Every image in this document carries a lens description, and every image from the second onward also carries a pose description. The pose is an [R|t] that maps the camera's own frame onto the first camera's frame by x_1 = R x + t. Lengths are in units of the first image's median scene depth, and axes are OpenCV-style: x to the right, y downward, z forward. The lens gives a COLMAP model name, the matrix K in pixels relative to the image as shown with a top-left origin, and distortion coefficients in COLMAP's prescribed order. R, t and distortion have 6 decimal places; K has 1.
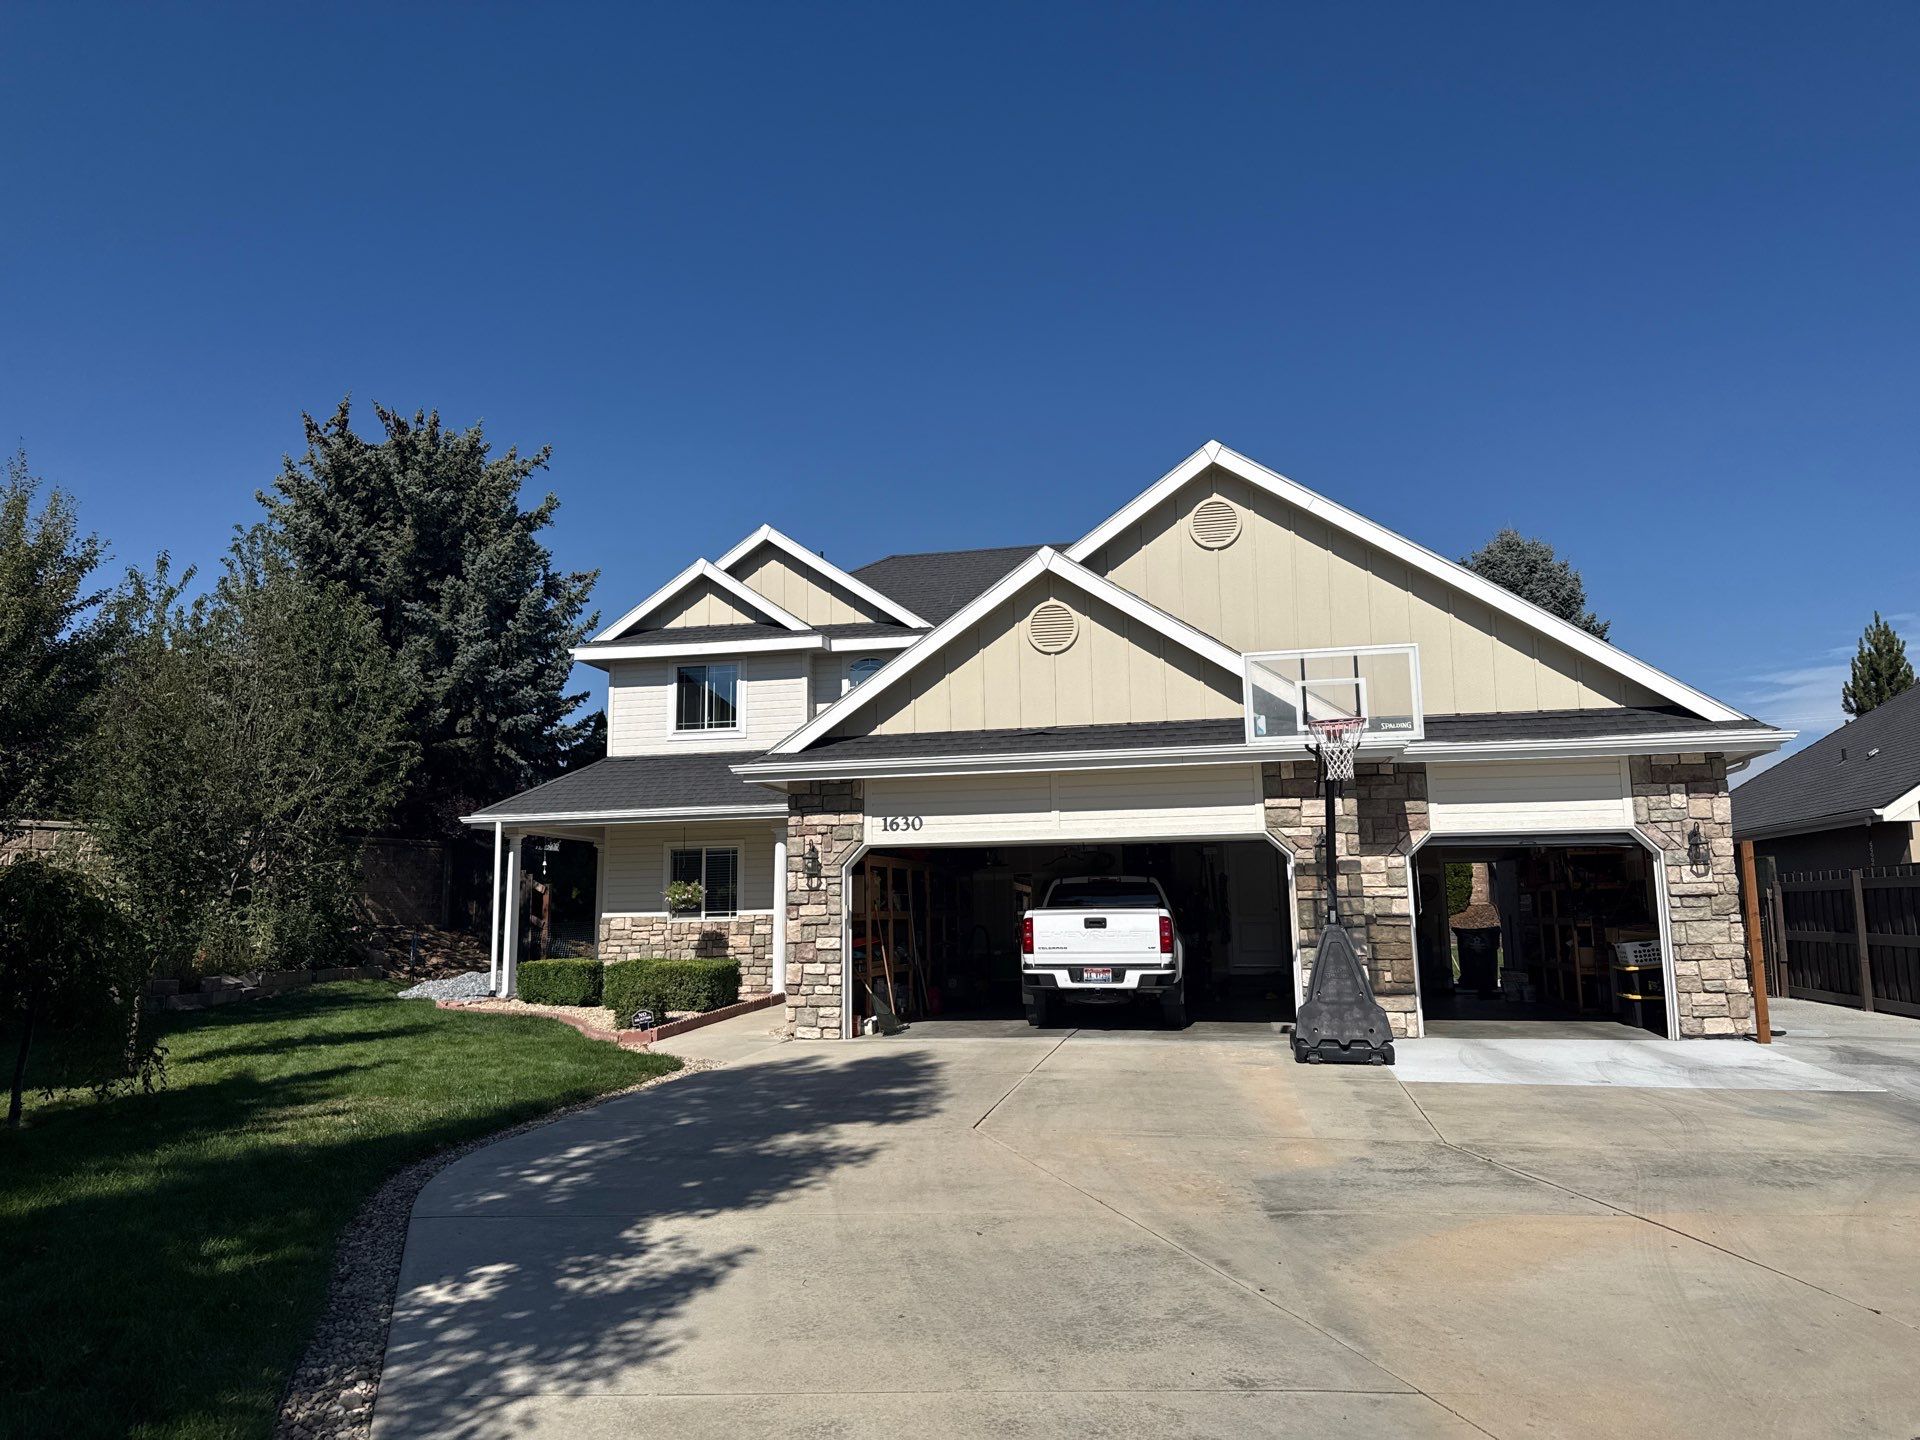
lens RADIAL K [[1353.3, 0, 961.7], [0, 1353.3, 727.9], [0, 0, 1]] dist [0.117929, -0.168702]
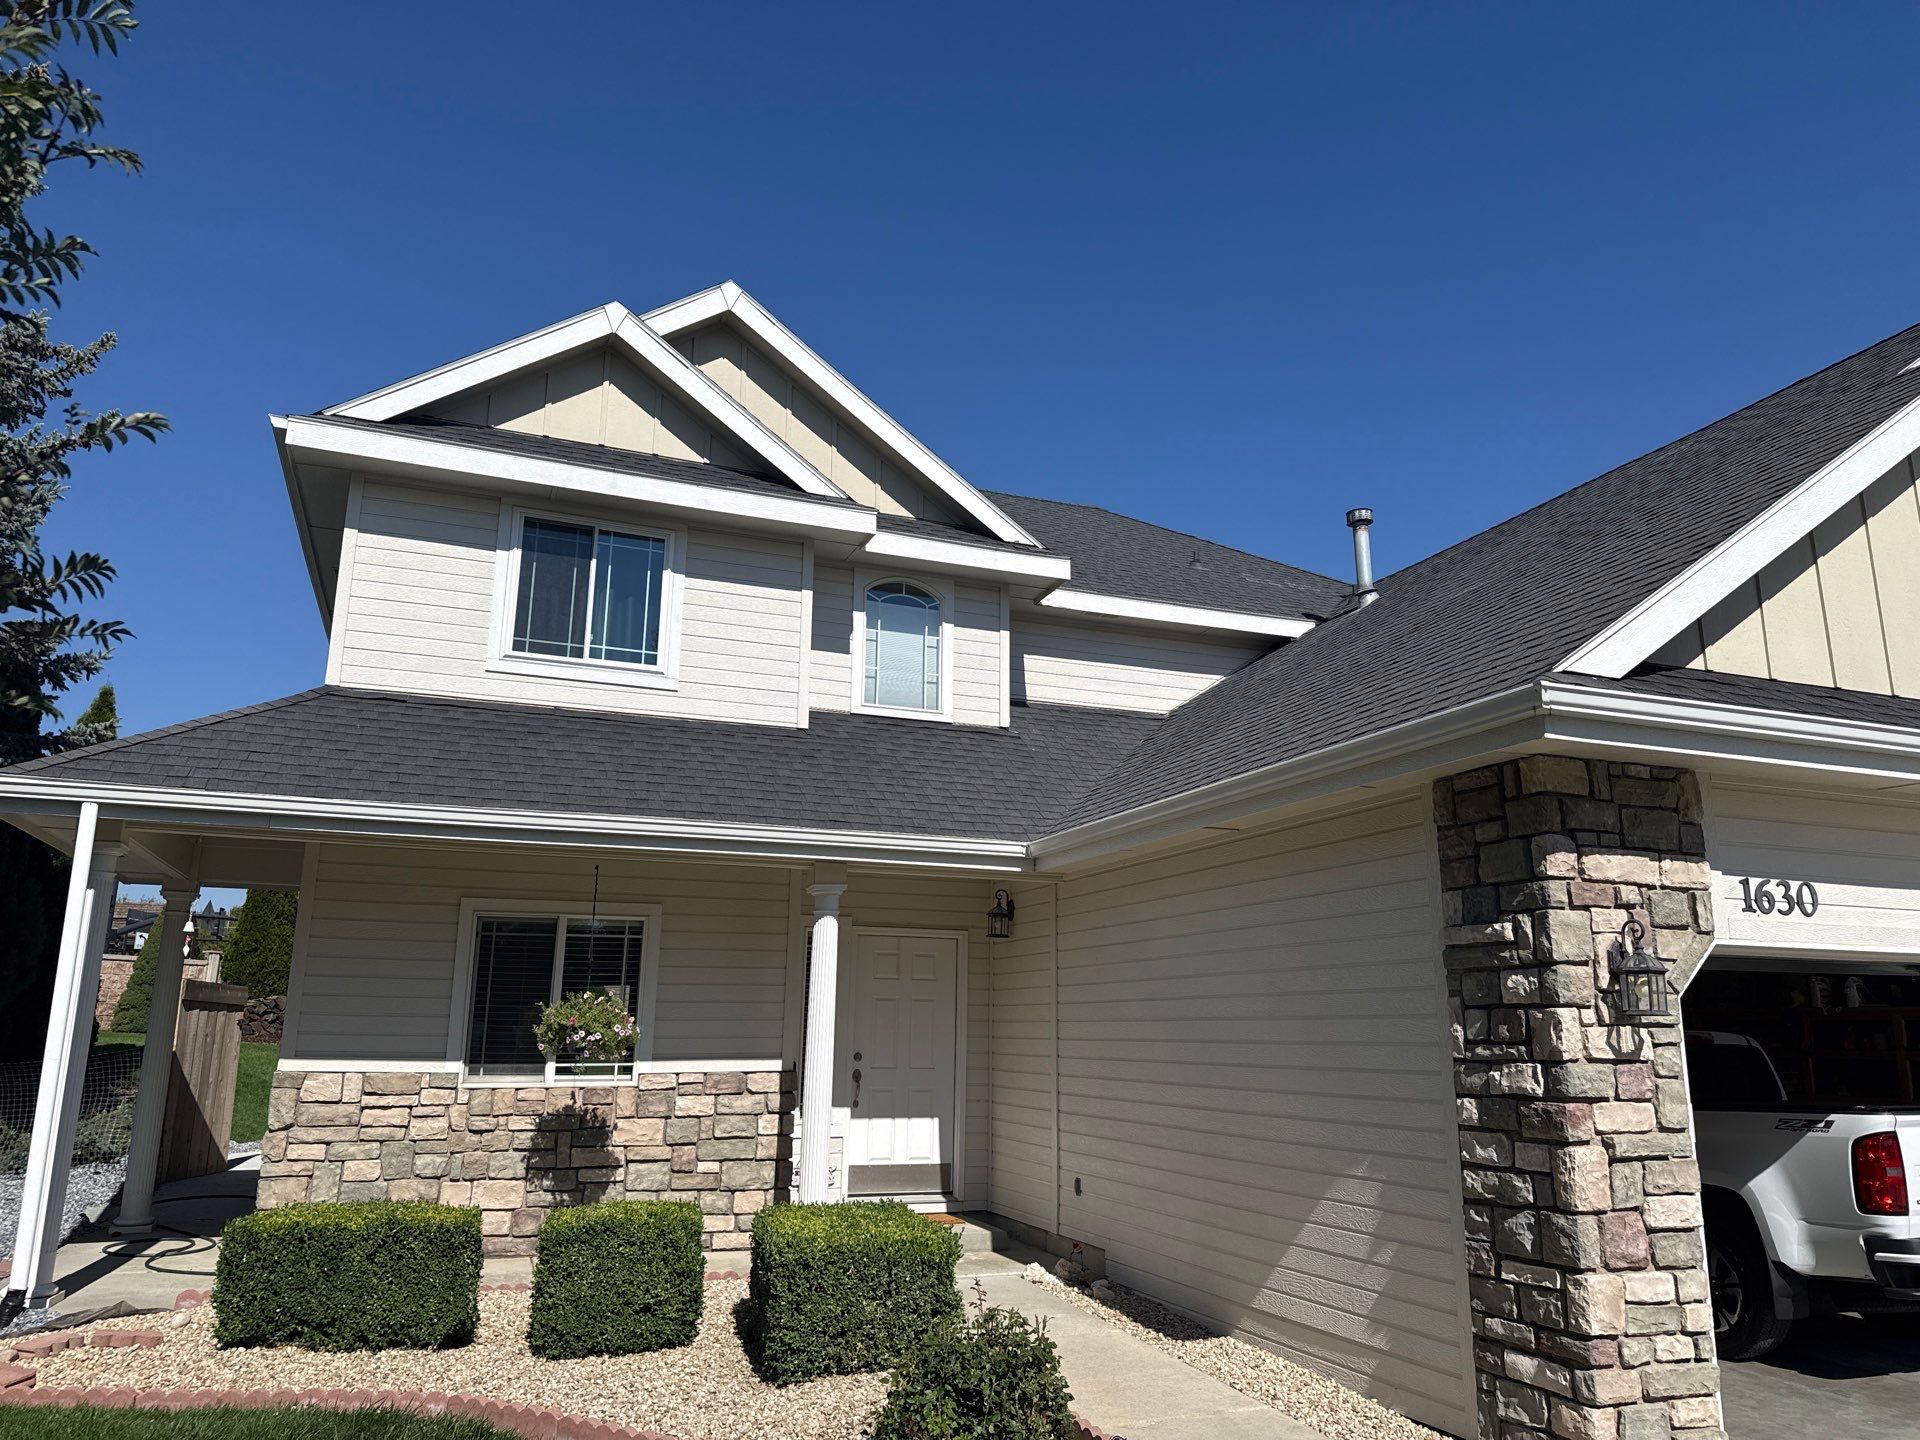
lens RADIAL K [[1353.3, 0, 961.7], [0, 1353.3, 727.9], [0, 0, 1]] dist [0.117929, -0.168702]
pose [[0.837905, 0.144604, 0.526312, -0.459386], [-0.100837, 0.988680, -0.111104, 0.089603], [-0.536420, 0.040022, 0.843001, 0.773062]]
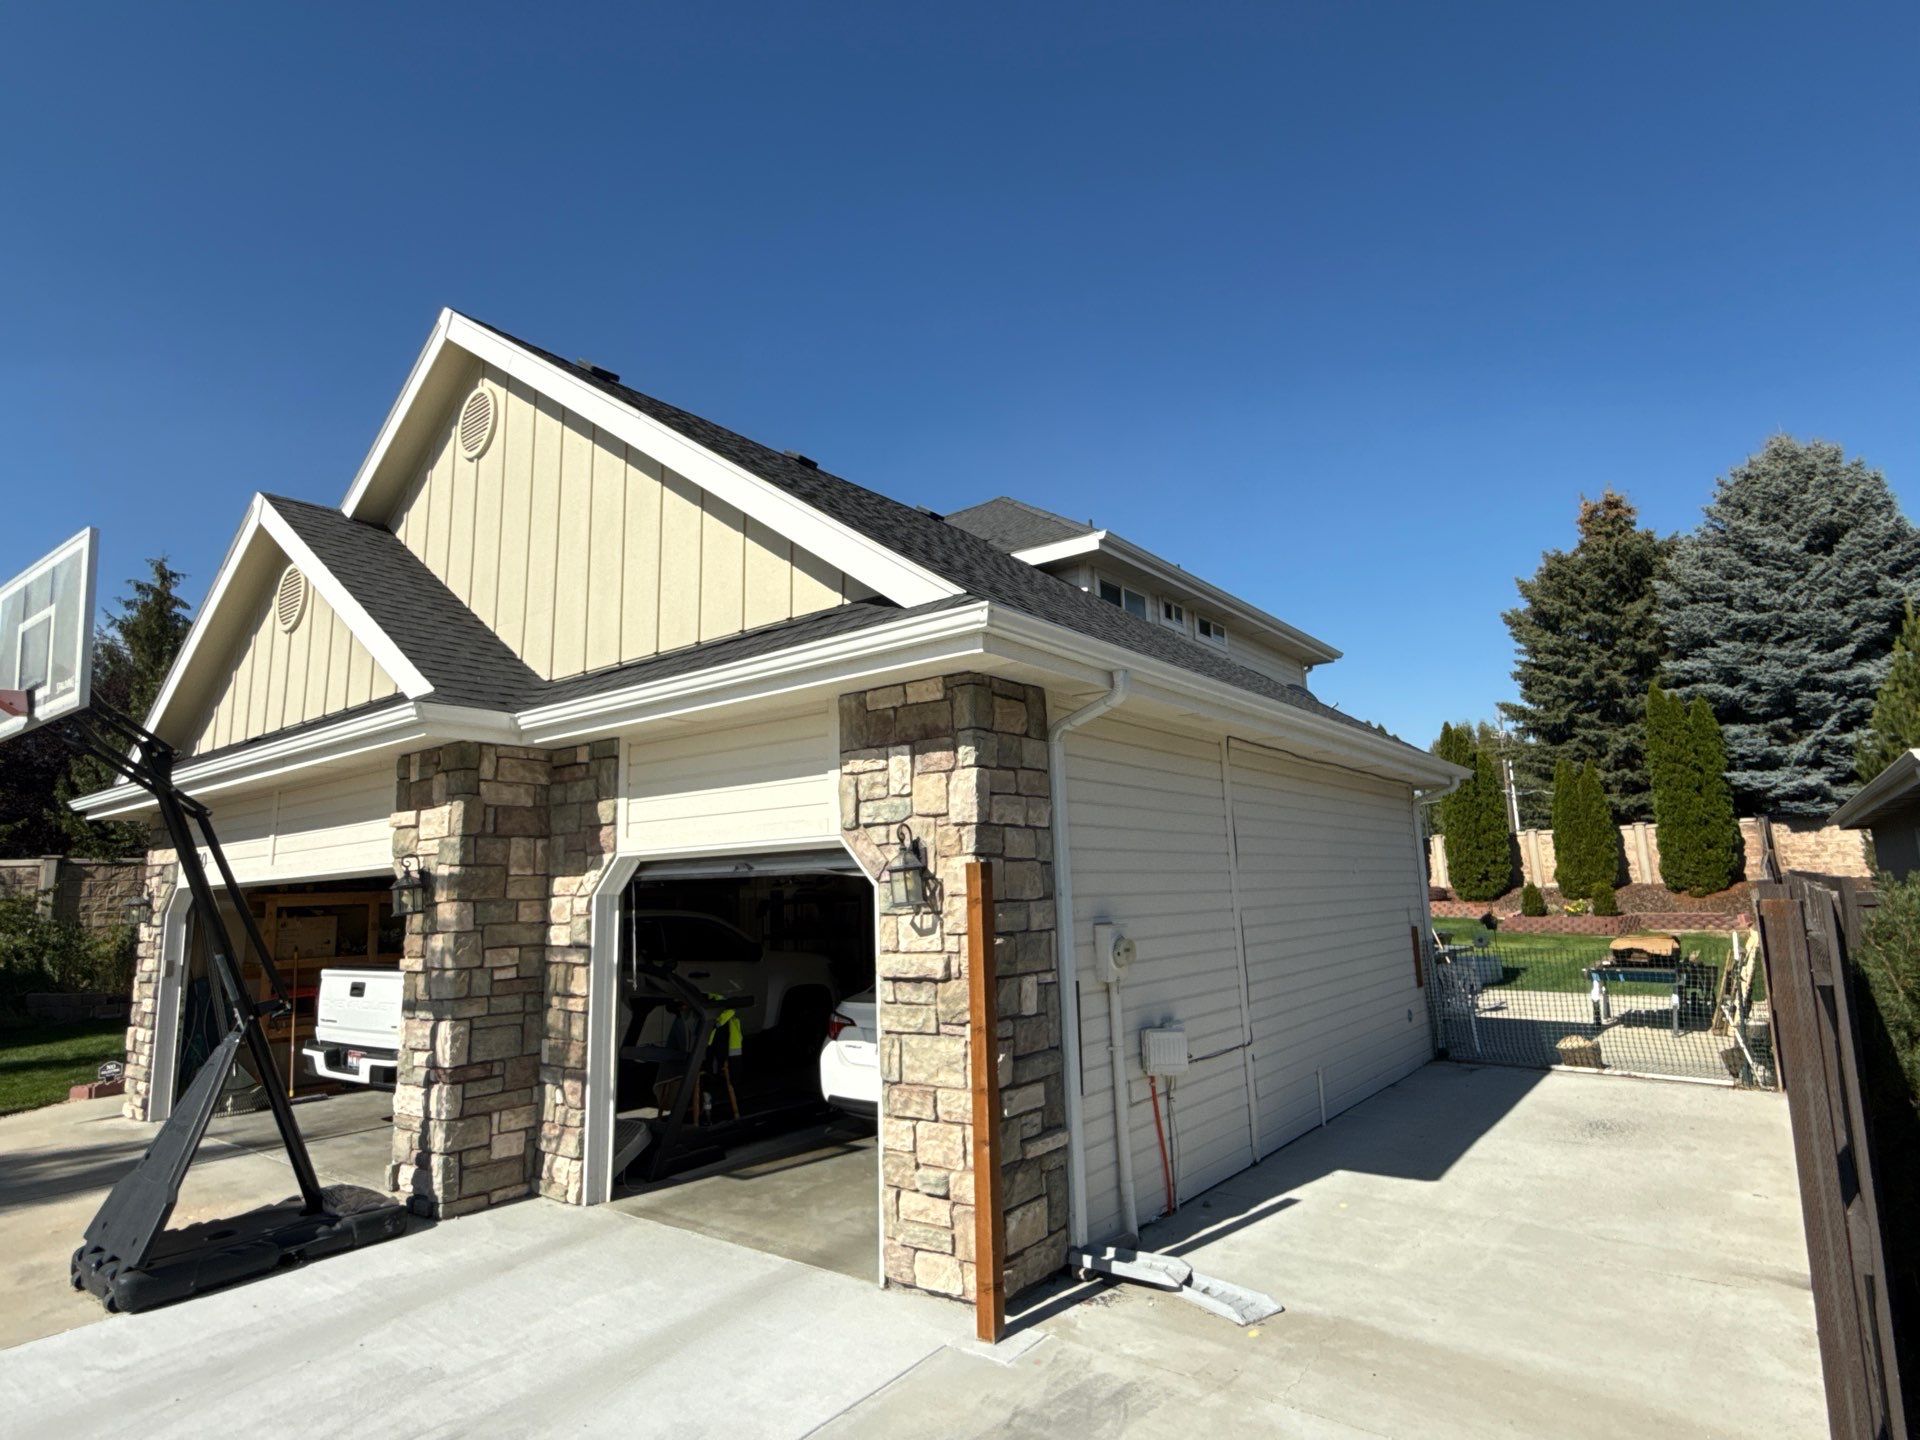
lens RADIAL K [[1046.7, 0, 953.5], [0, 1046.7, 725.2], [0, 0, 1]] dist [-0.001803, -0.002106]
pose [[0.900527, -0.082913, -0.426822, 0.634728], [0.078448, 0.996523, -0.028067, 0.041420], [0.427665, -0.008208, 0.903900, 0.616378]]
